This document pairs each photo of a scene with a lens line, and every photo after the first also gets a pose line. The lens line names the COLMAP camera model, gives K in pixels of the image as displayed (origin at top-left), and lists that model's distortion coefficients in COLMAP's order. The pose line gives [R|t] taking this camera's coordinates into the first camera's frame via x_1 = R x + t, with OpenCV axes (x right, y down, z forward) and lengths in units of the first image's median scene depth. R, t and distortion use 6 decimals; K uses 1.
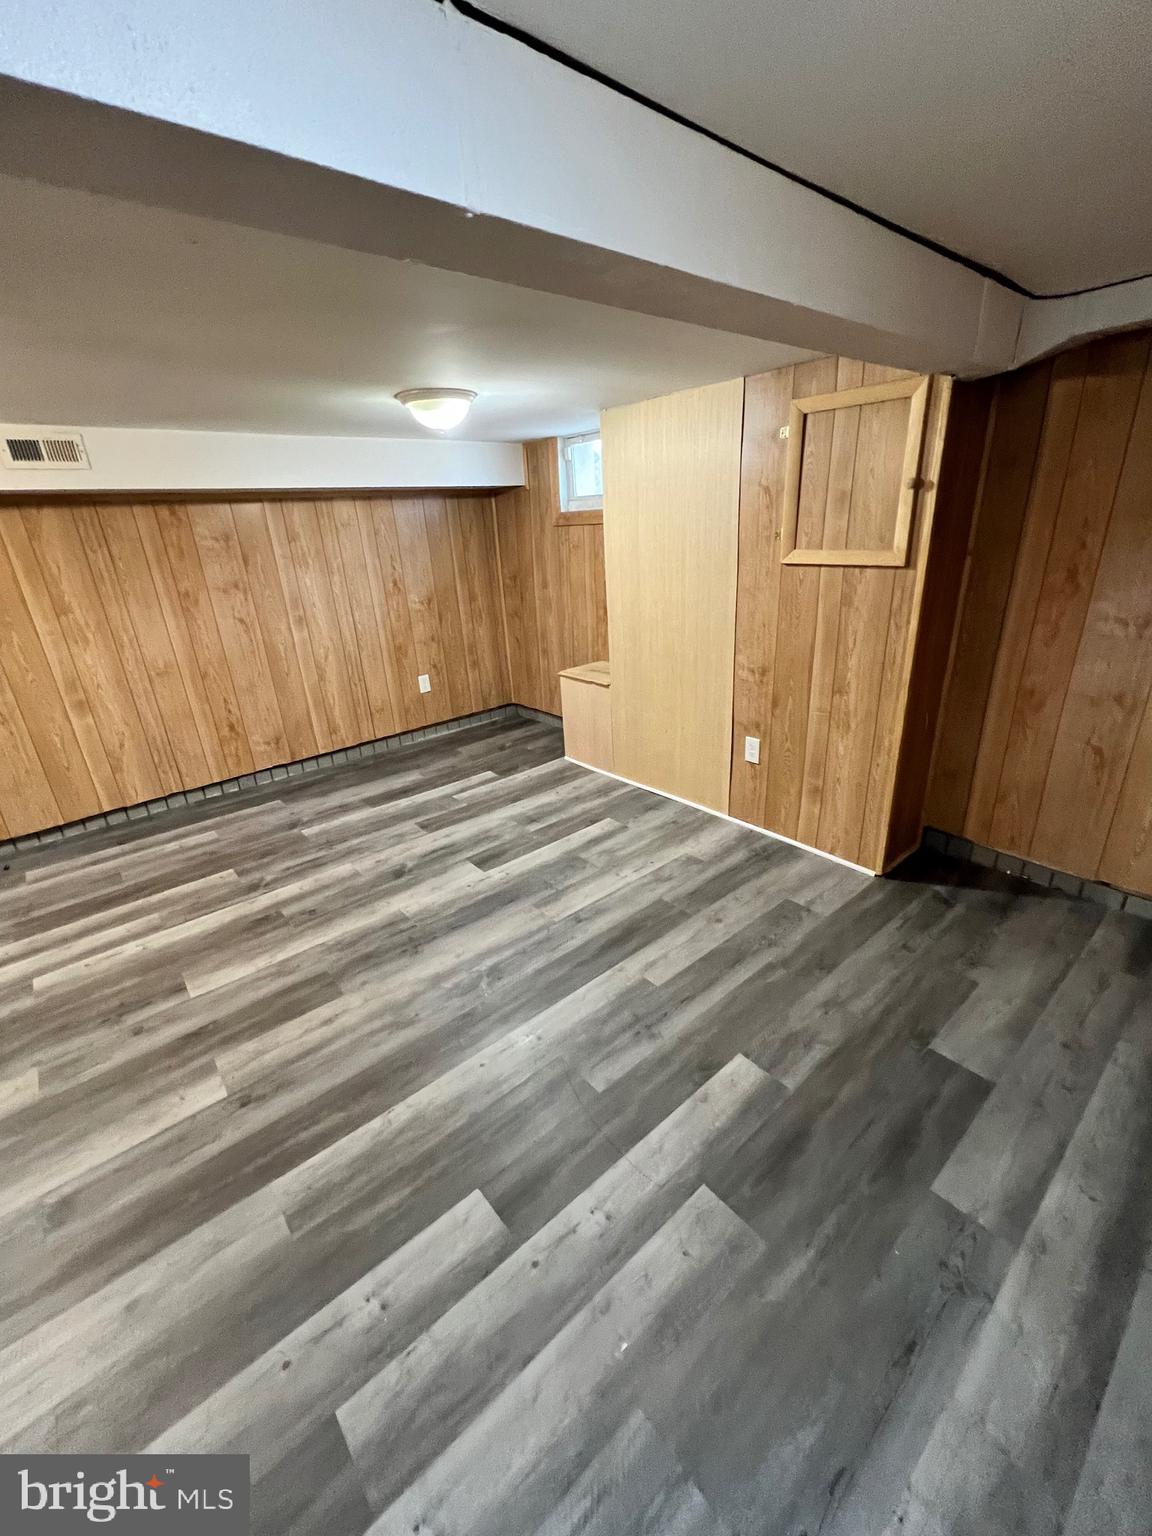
lens RADIAL K [[625.2, 0, 574.7], [0, 625.2, 764.6], [0, 0, 1]] dist [-0.000125, 0.000551]
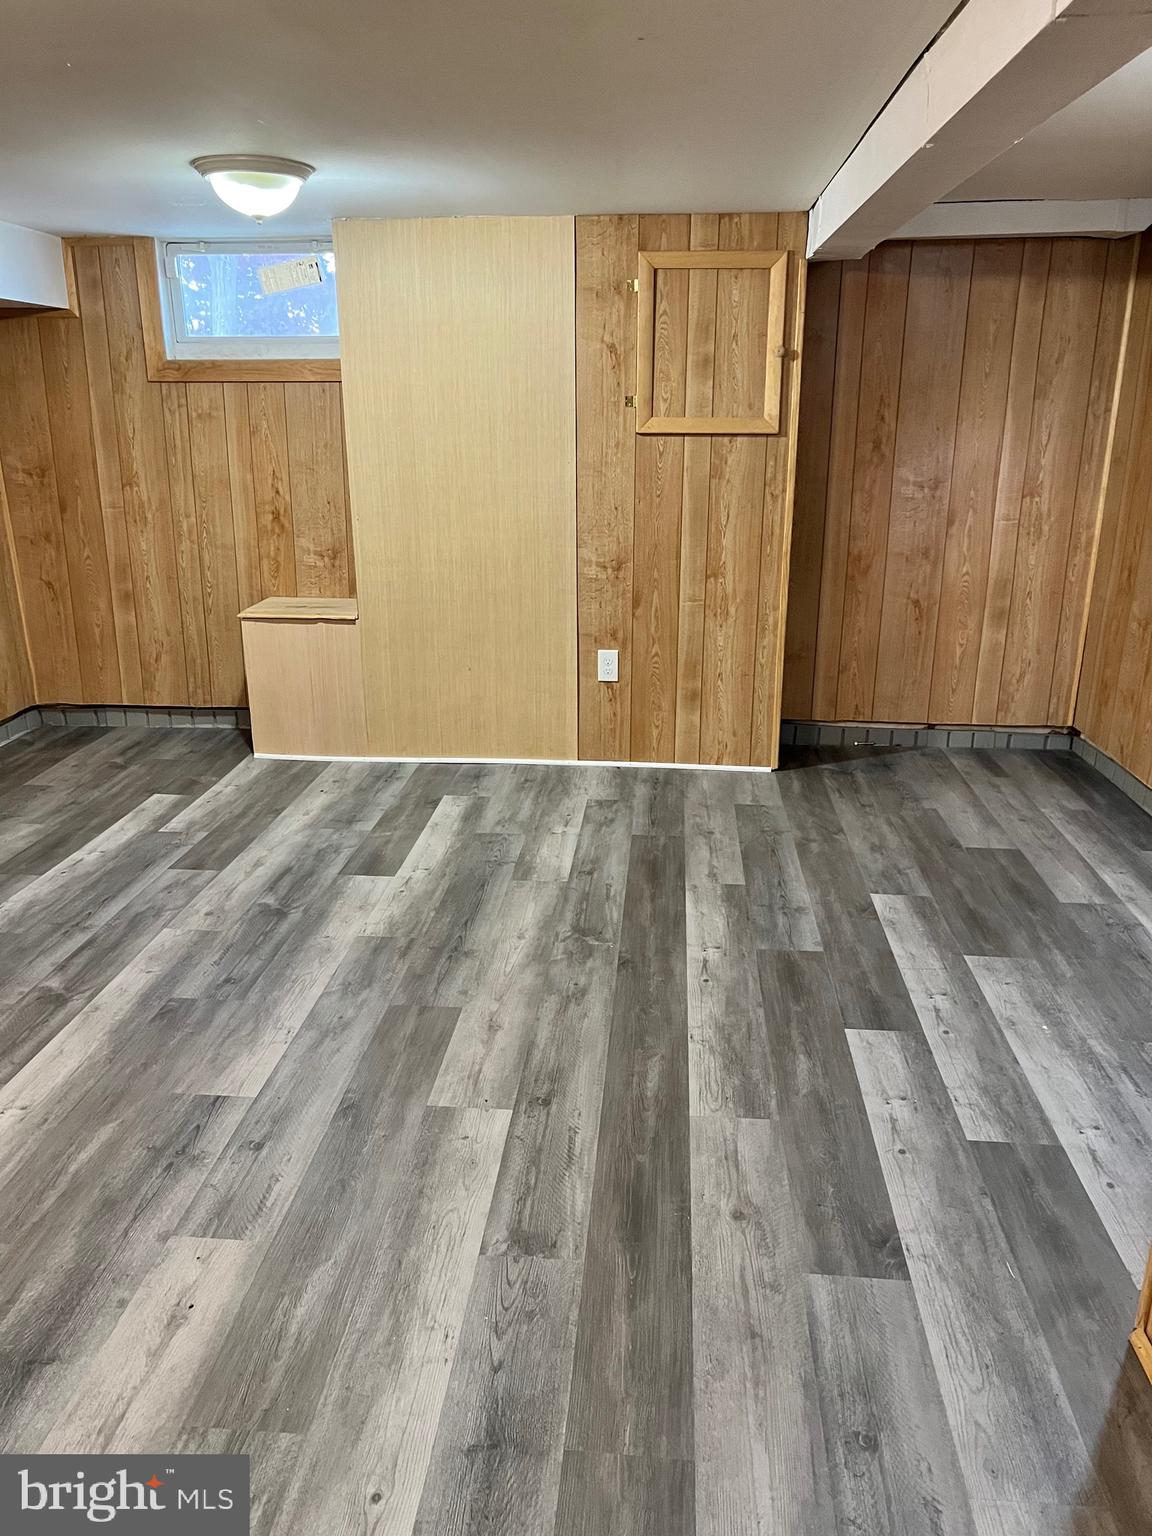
lens RADIAL K [[1150.2, 0, 567.8], [0, 1150.2, 775.1], [0, 0, 1]] dist [0.065311, -0.084246]
pose [[0.714781, -0.164769, 0.679661, -0.921837], [0.222049, 0.975031, 0.002852, 0.116153], [-0.663160, 0.148879, 0.733521, -0.043411]]
